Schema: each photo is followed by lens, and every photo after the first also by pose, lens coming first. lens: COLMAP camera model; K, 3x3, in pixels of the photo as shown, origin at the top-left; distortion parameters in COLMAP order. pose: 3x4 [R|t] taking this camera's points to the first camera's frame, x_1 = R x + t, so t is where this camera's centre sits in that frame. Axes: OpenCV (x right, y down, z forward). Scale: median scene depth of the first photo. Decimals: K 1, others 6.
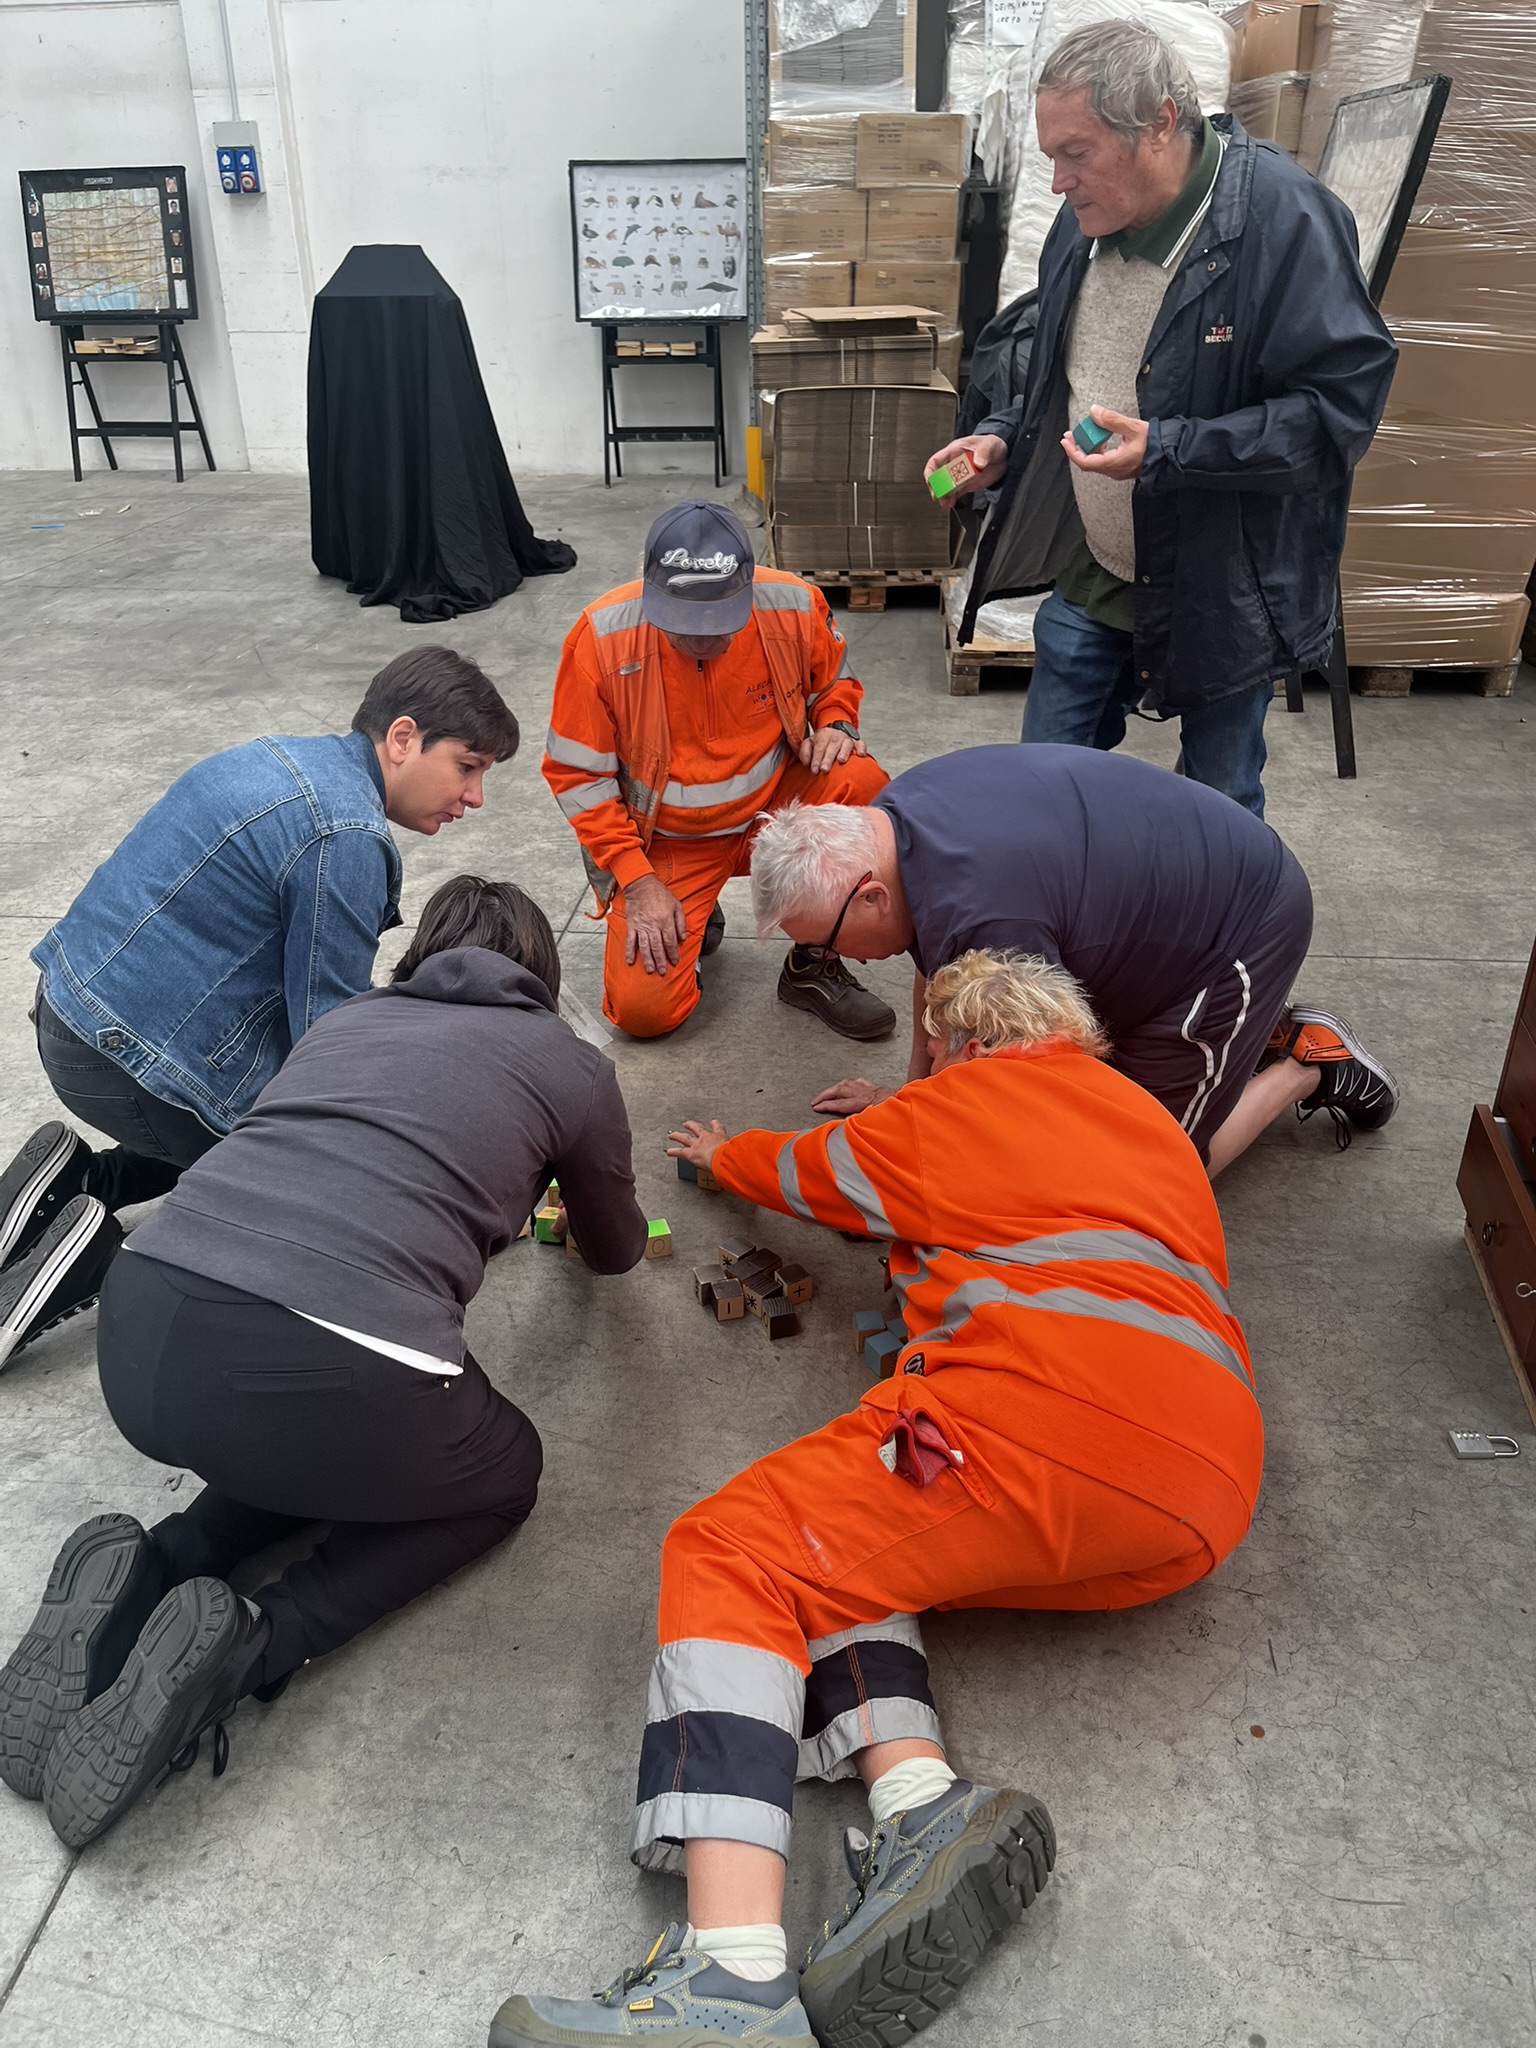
lens RADIAL K [[1561.2, 0, 772.1], [0, 1561.2, 1027.4], [0, 0, 1]] dist [0.062914, -0.086382]
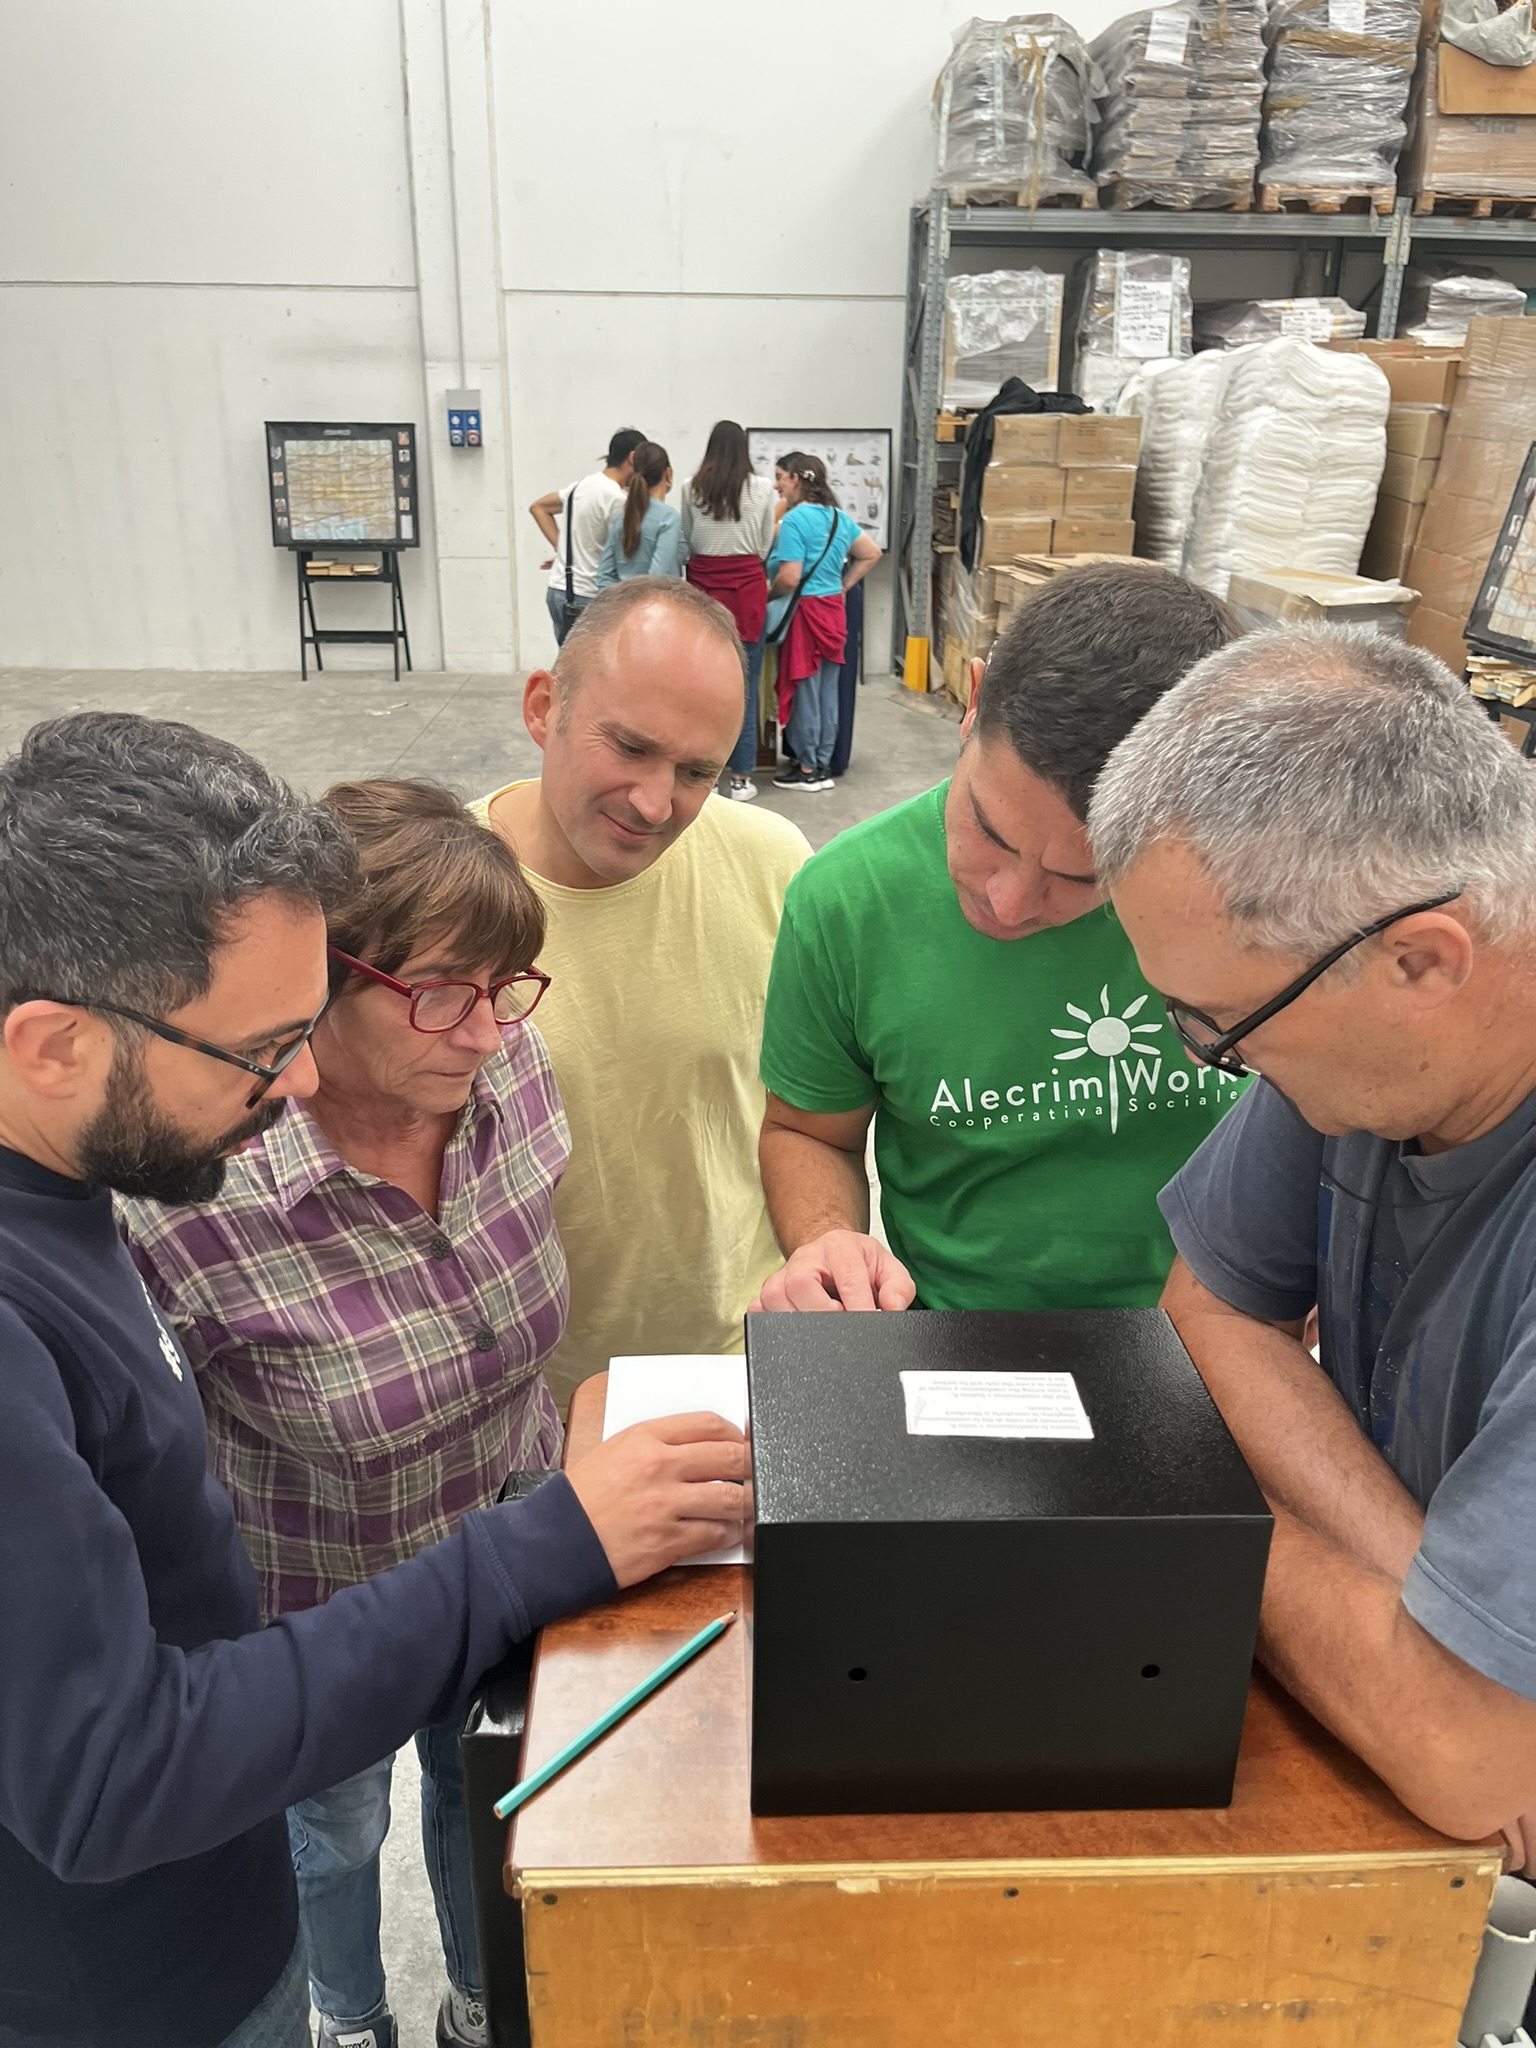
lens RADIAL K [[1561.2, 0, 768.5], [0, 1561.2, 1024.9], [0, 0, 1]] dist [0.062914, -0.086382]
pose [[0.989544, -0.035494, 0.139794, -0.289164], [0.049858, 0.993674, -0.100629, 0.036654], [-0.135338, 0.106546, 0.985054, -0.154716]]
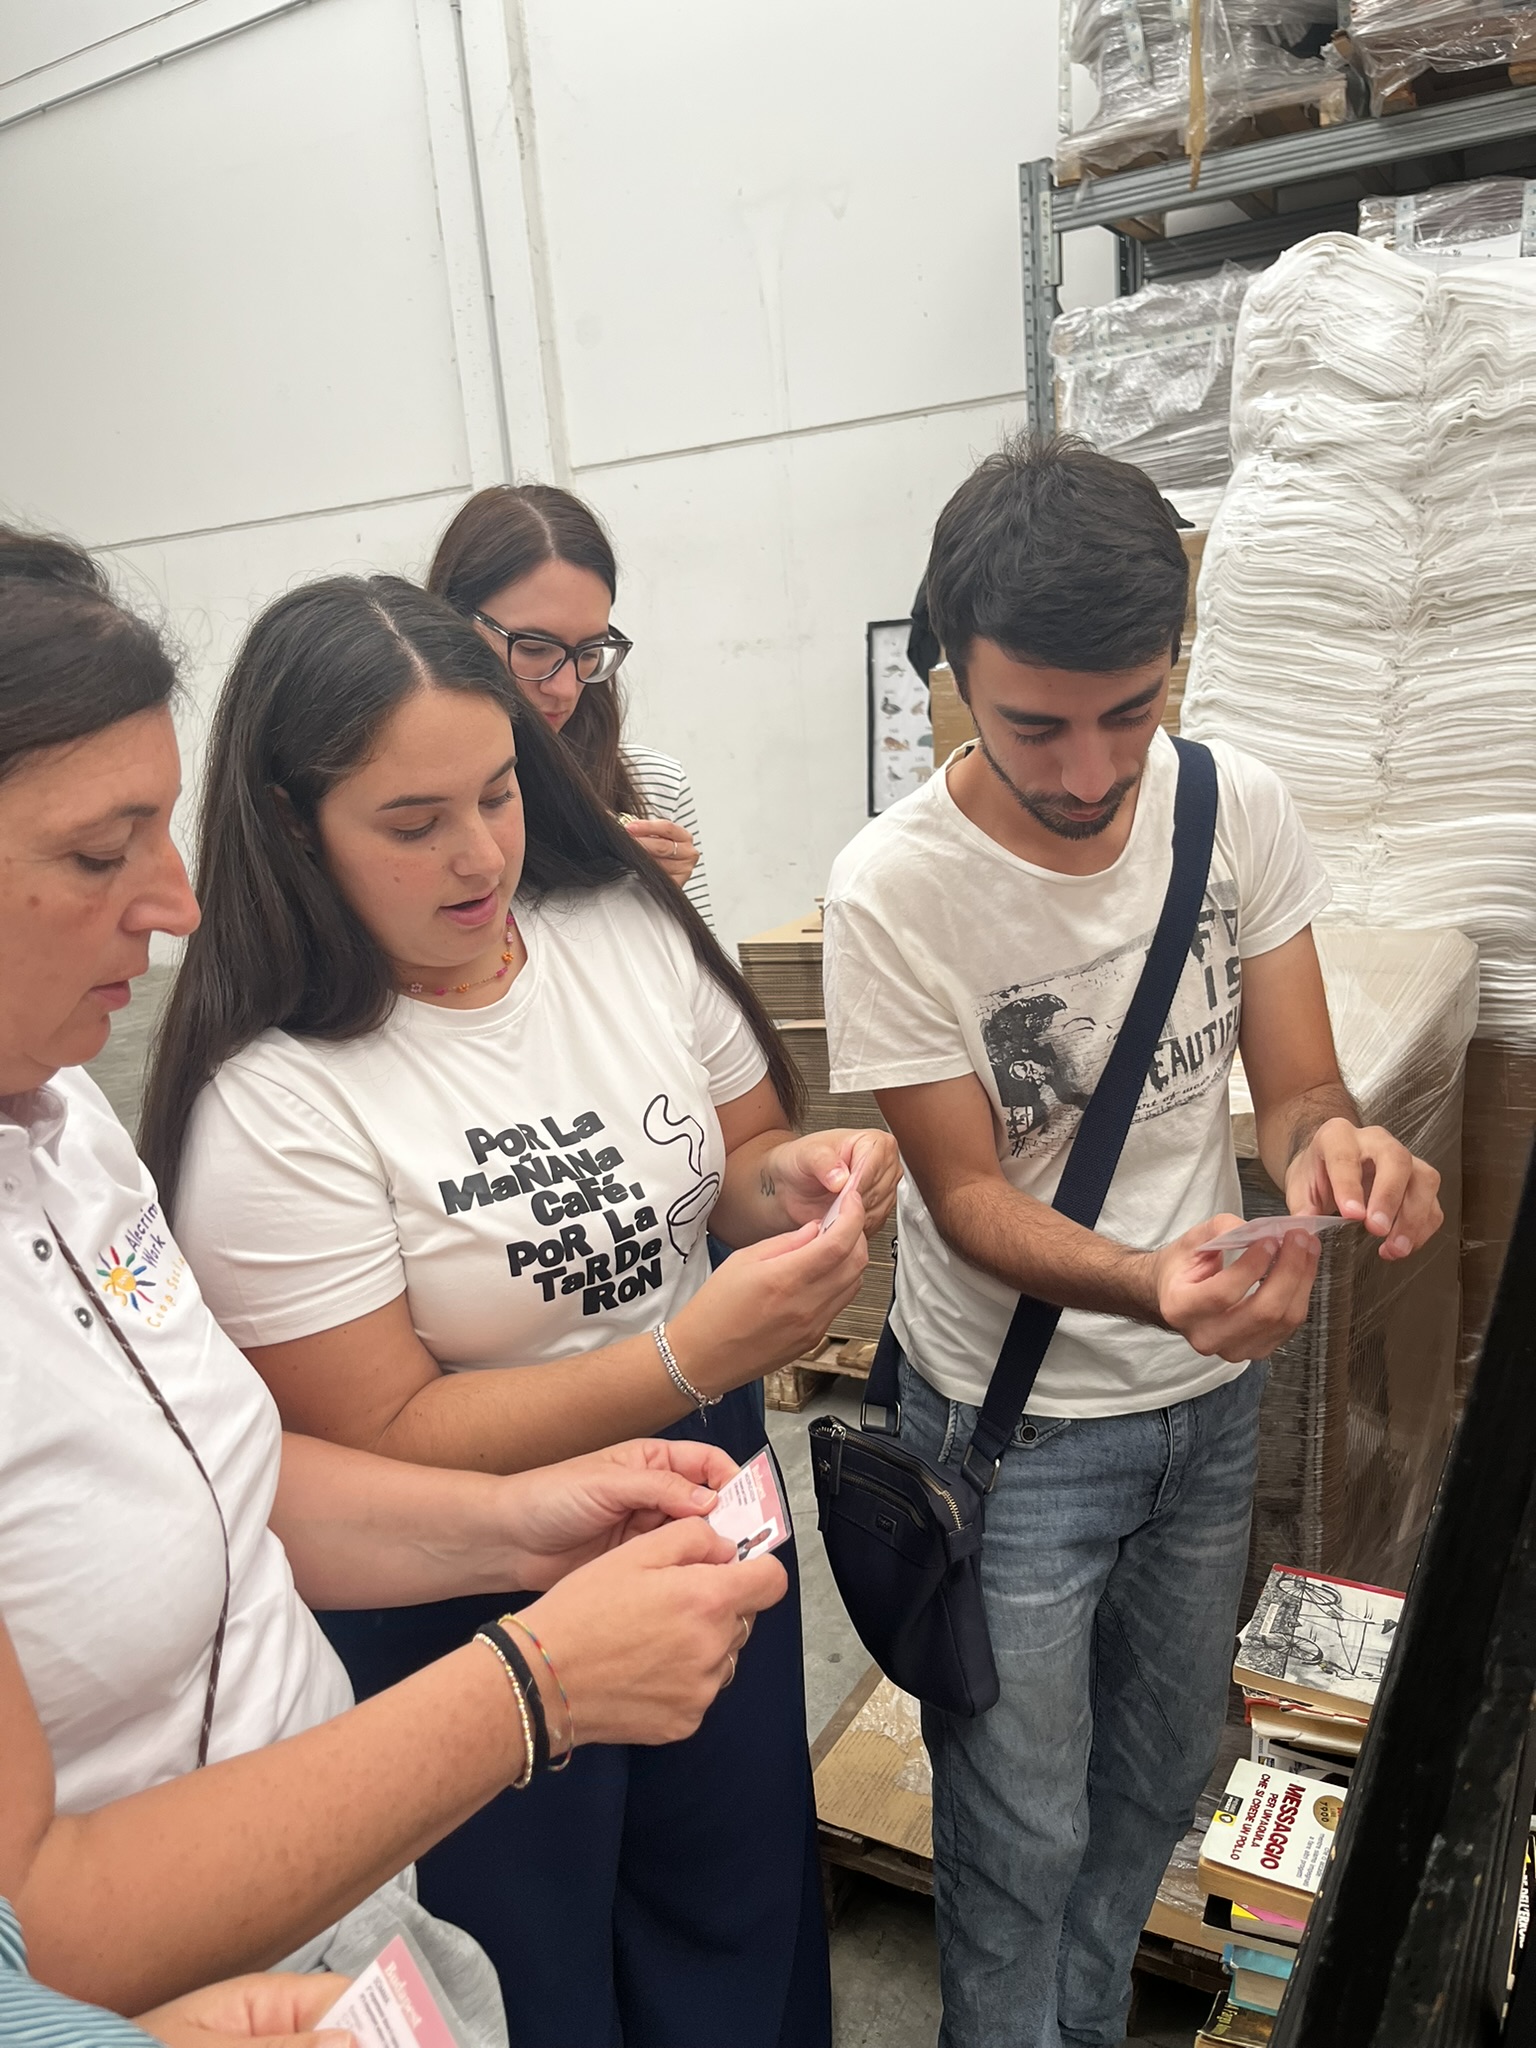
lens RADIAL K [[1561.2, 0, 768.8], [0, 1561.2, 1012.9], [0, 0, 1]] dist [0.062914, -0.086382]
pose [[0.901422, 0.030358, -0.431875, 0.155535], [-0.130064, 0.970448, -0.203257, -0.199684], [0.412942, 0.239392, 0.878732, 0.349131]]
